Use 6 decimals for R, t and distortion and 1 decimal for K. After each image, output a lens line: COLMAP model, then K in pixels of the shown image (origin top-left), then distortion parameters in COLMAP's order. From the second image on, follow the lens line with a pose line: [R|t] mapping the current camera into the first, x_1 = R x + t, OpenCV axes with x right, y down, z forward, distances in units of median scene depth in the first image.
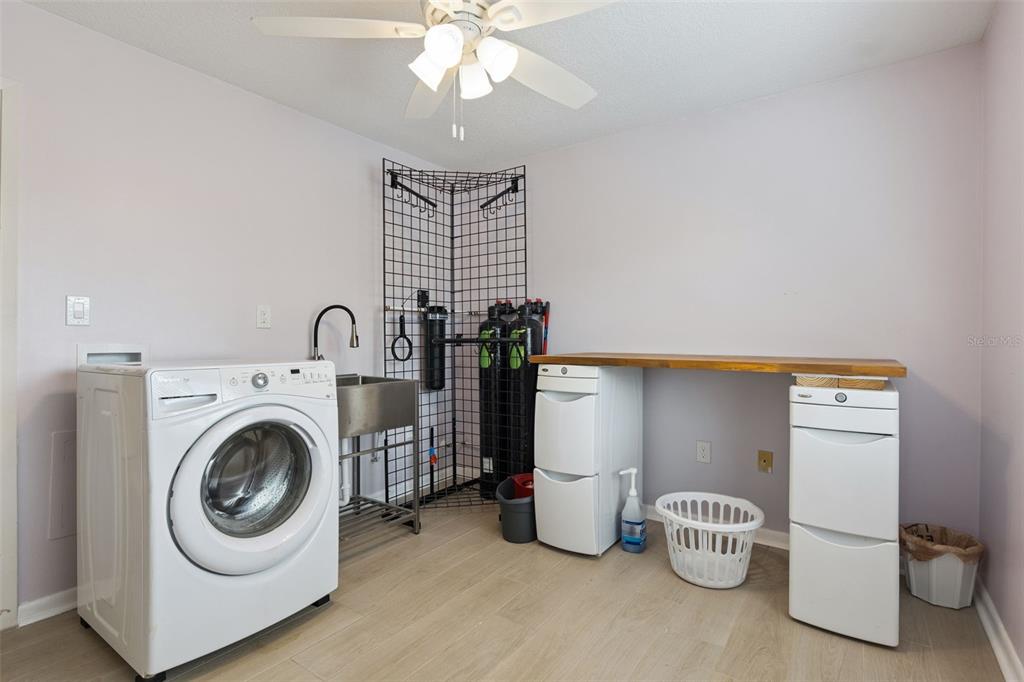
lens RADIAL K [[483.0, 0, 506.4], [0, 483.0, 339.8], [0, 0, 1]] dist [-0.013080, 0.000126]
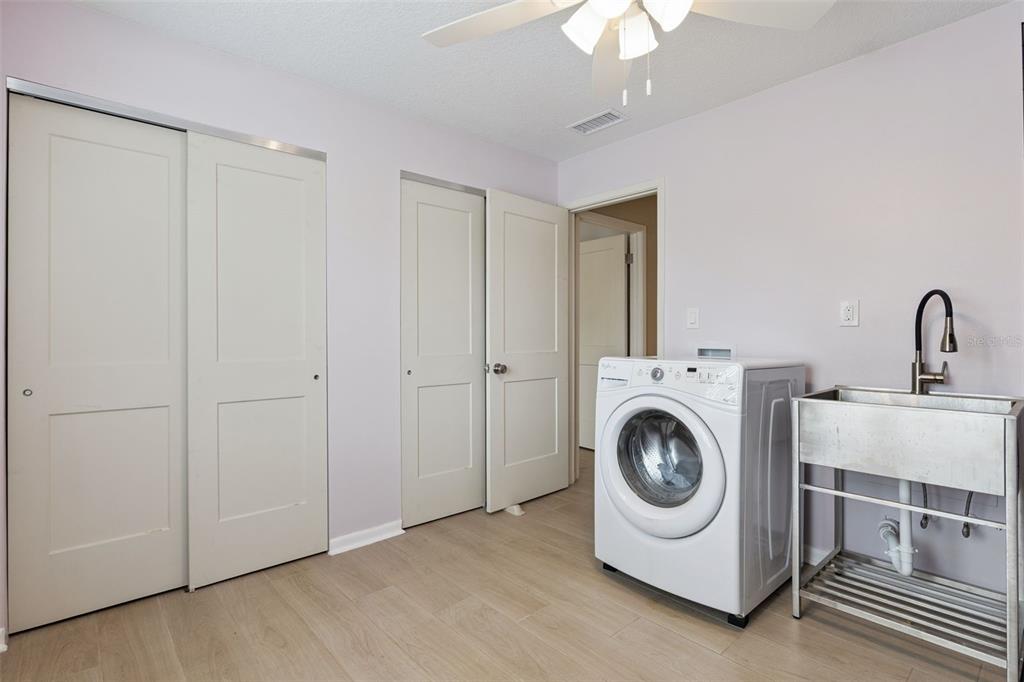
lens RADIAL K [[483.0, 0, 511.9], [0, 483.0, 337.8], [0, 0, 1]] dist [-0.013080, 0.000126]
pose [[-0.199022, 0.000584, -0.979995, 0.685555], [-0.004726, 0.999988, 0.001556, -0.003728], [0.979984, 0.004941, -0.199017, 0.854180]]
